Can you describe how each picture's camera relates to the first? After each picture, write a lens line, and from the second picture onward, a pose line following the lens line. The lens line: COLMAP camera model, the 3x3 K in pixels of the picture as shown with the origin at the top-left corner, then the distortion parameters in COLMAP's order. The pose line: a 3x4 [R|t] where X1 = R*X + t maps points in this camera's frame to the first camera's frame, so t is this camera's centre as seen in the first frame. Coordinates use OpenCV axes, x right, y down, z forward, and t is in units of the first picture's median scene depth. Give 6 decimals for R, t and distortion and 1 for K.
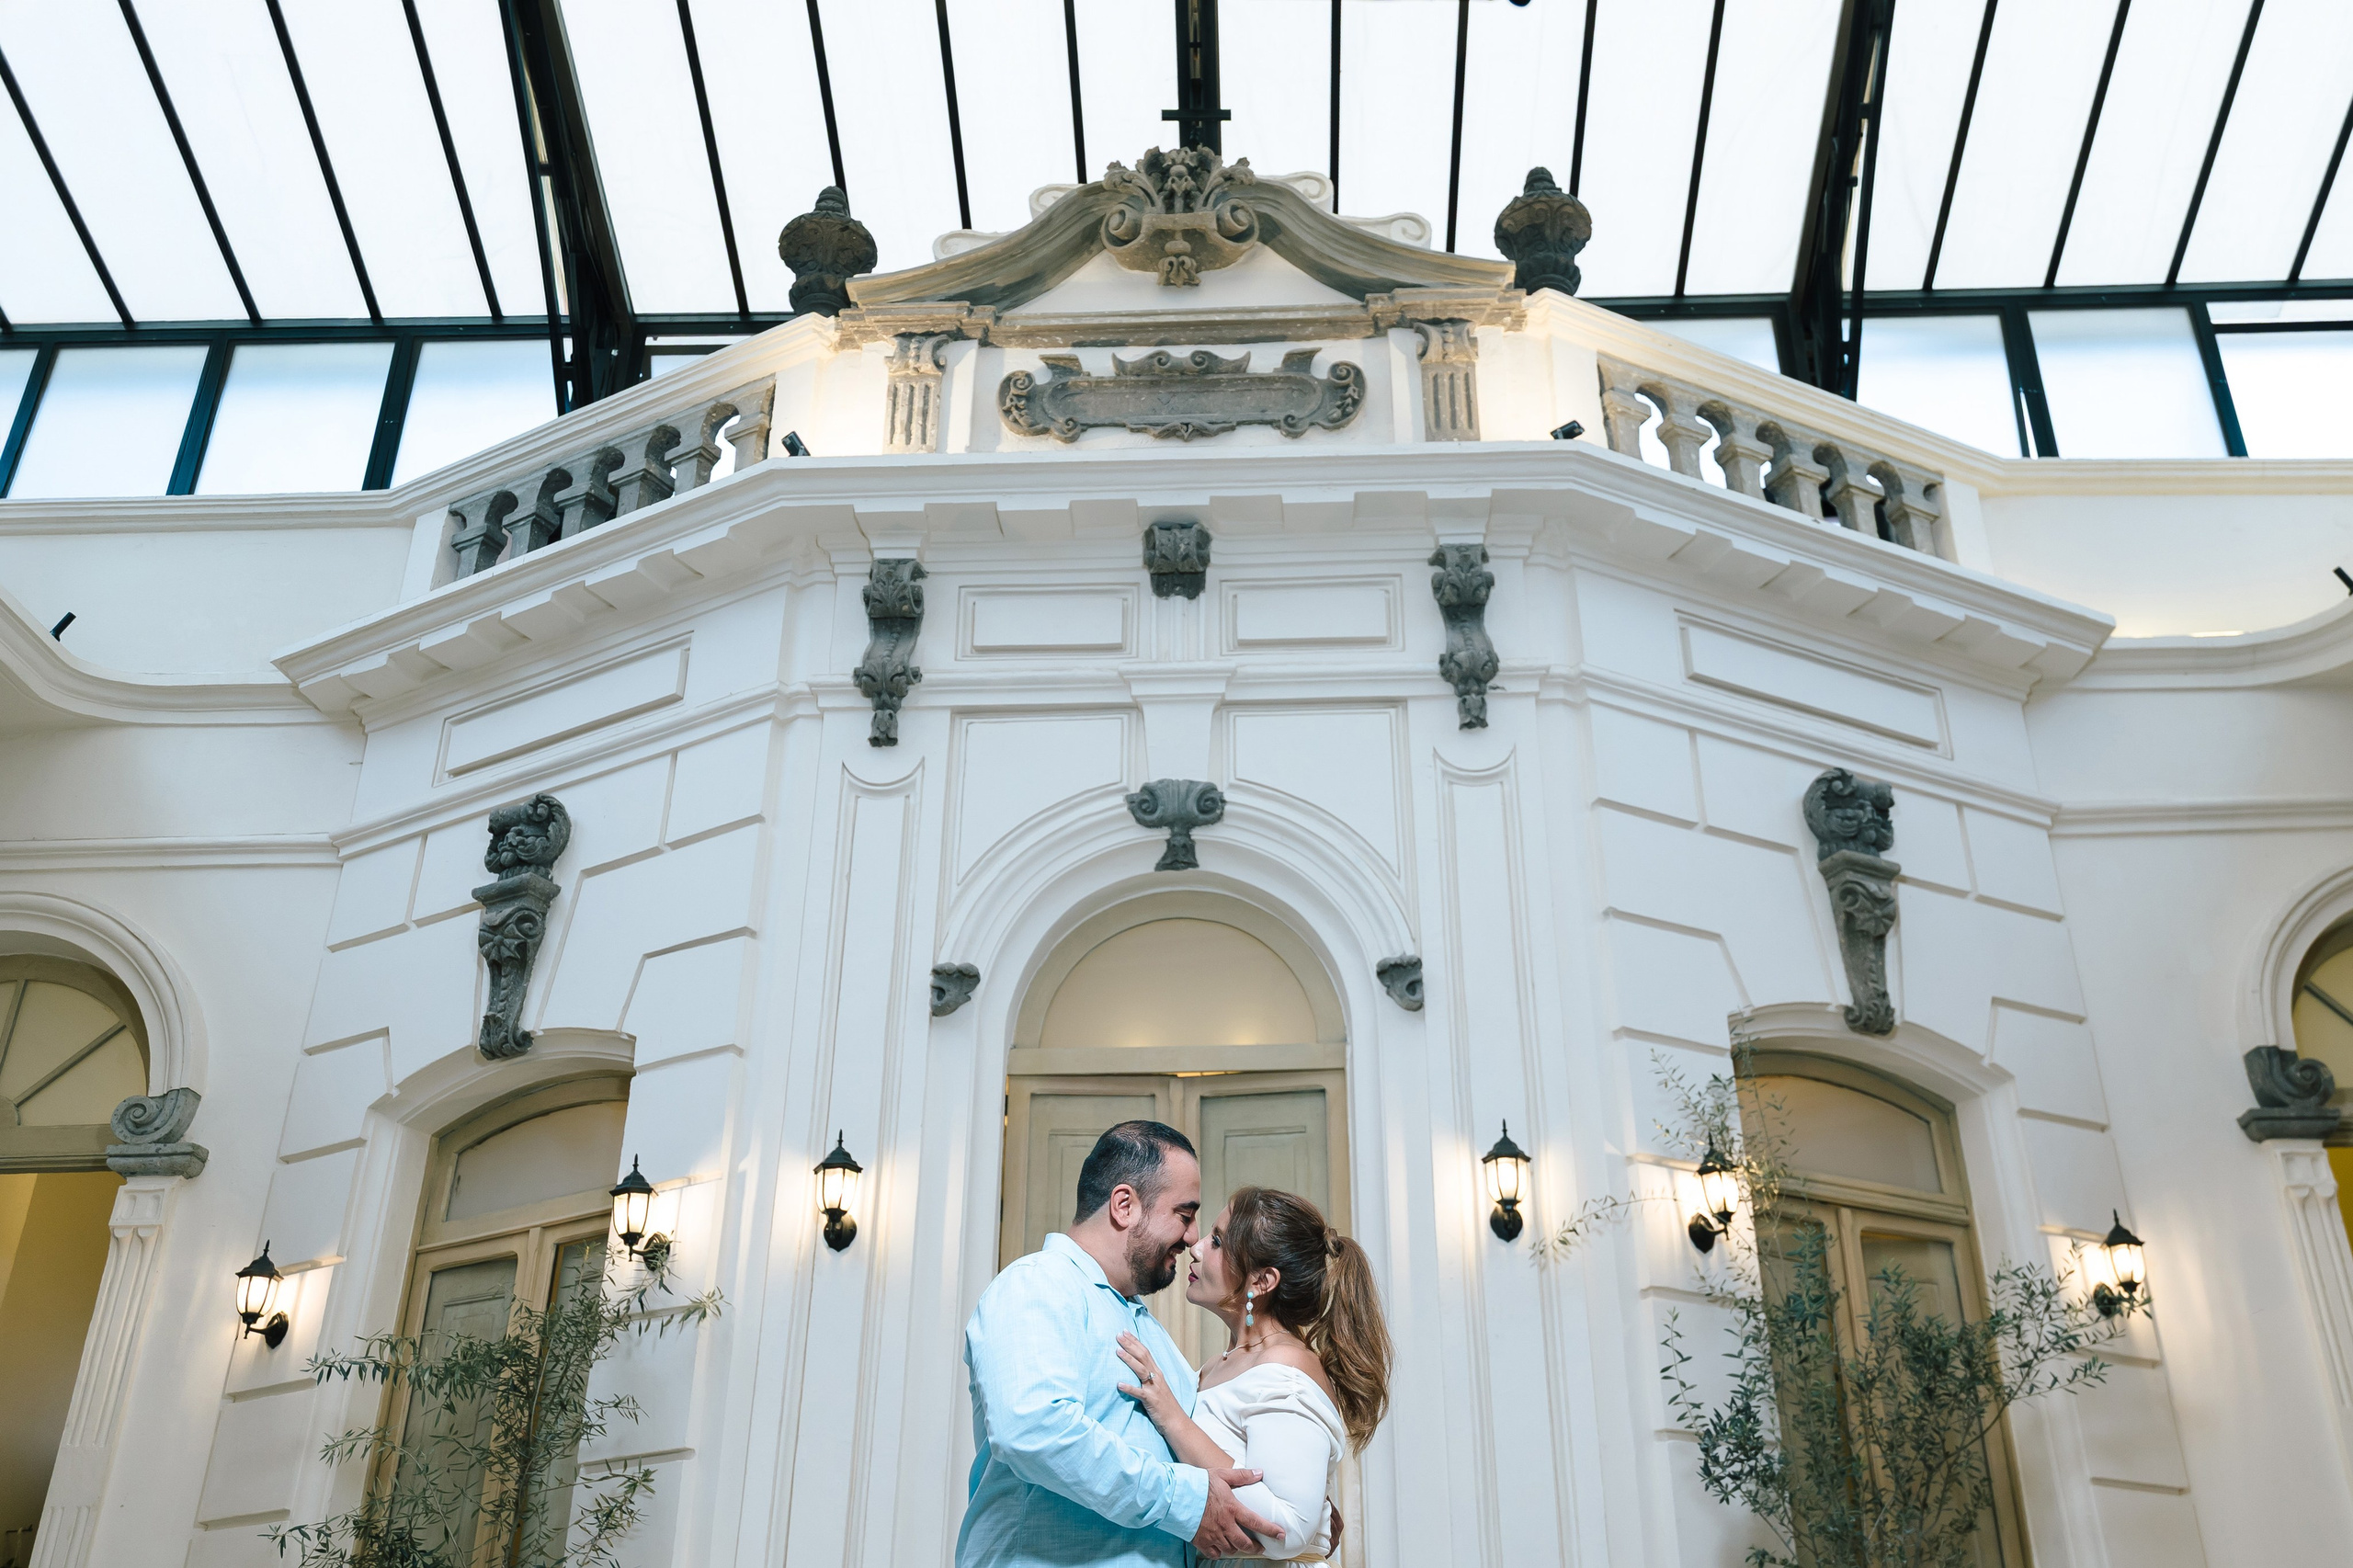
lens RADIAL K [[2118.9, 0, 1267.3], [0, 2118.9, 771.6], [0, 0, 1]] dist [0.042652, -0.006769]
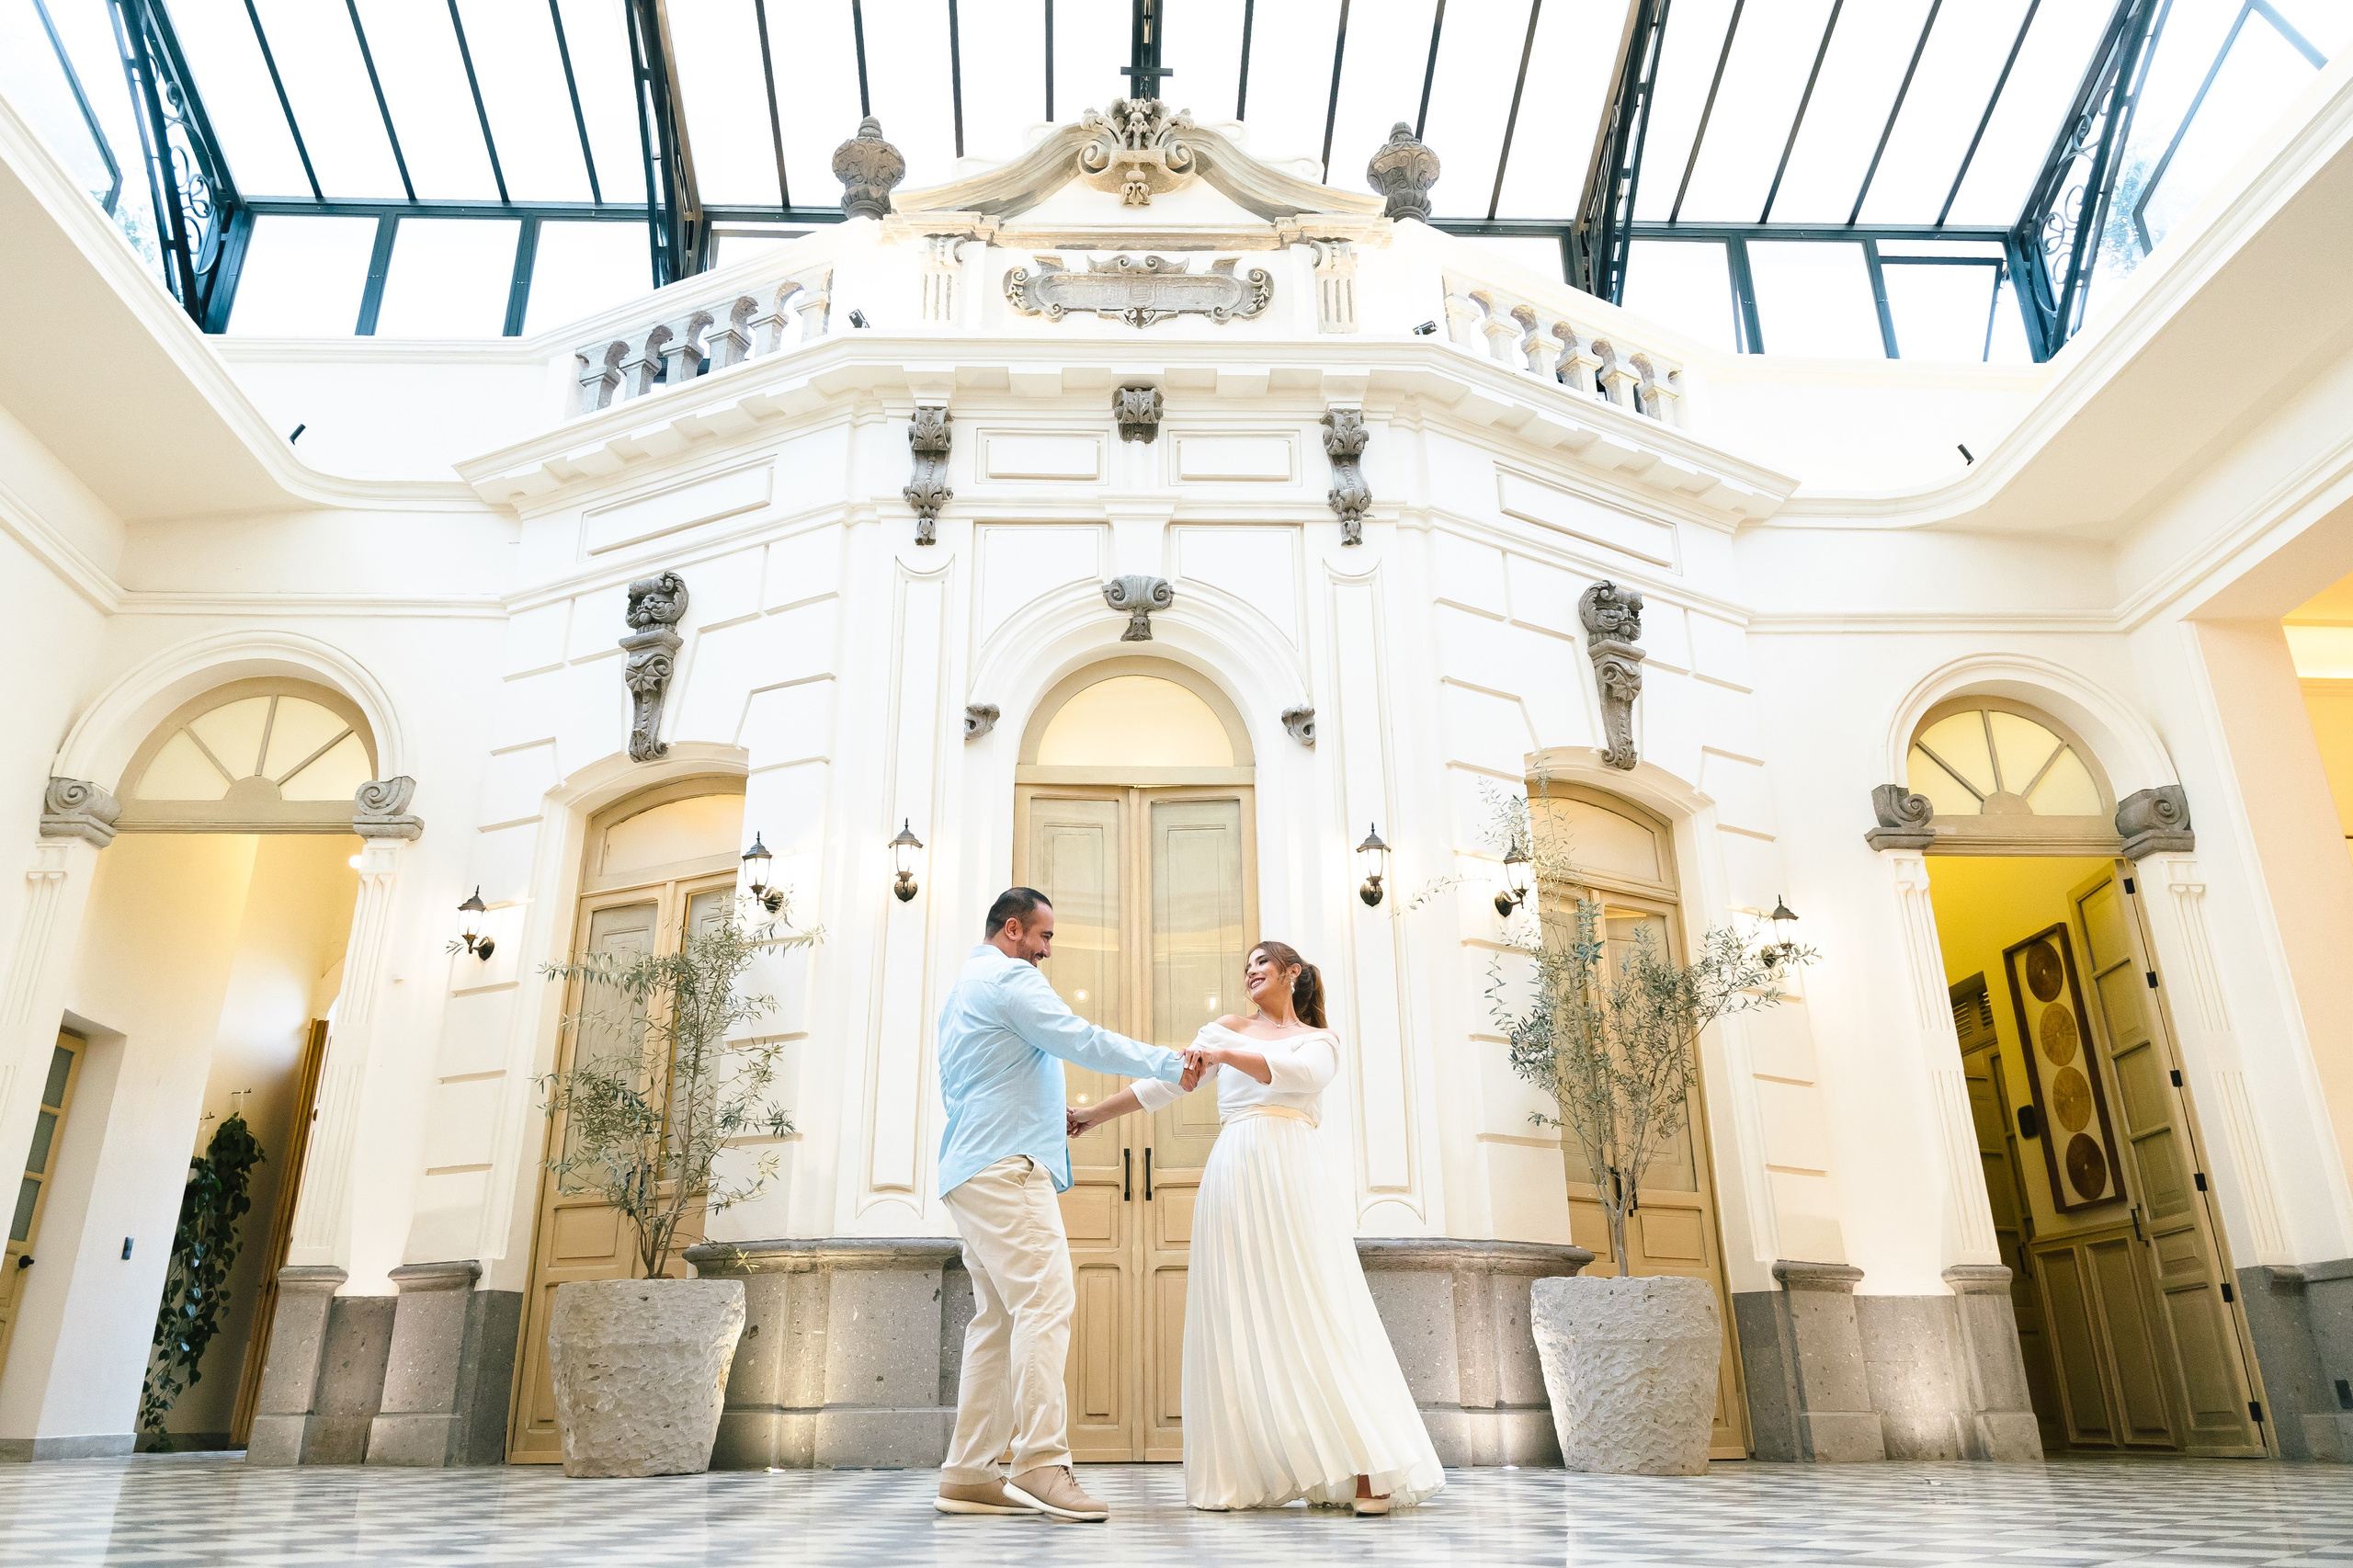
lens RADIAL K [[1697.2, 0, 1129.5], [0, 1697.2, 715.2], [0, 0, 1]] dist [0.021525, -0.014205]
pose [[0.998933, 0.026924, 0.037521, -0.083075], [-0.030348, 0.995120, 0.093892, -0.009161], [-0.034810, -0.094930, 0.994875, -0.108156]]
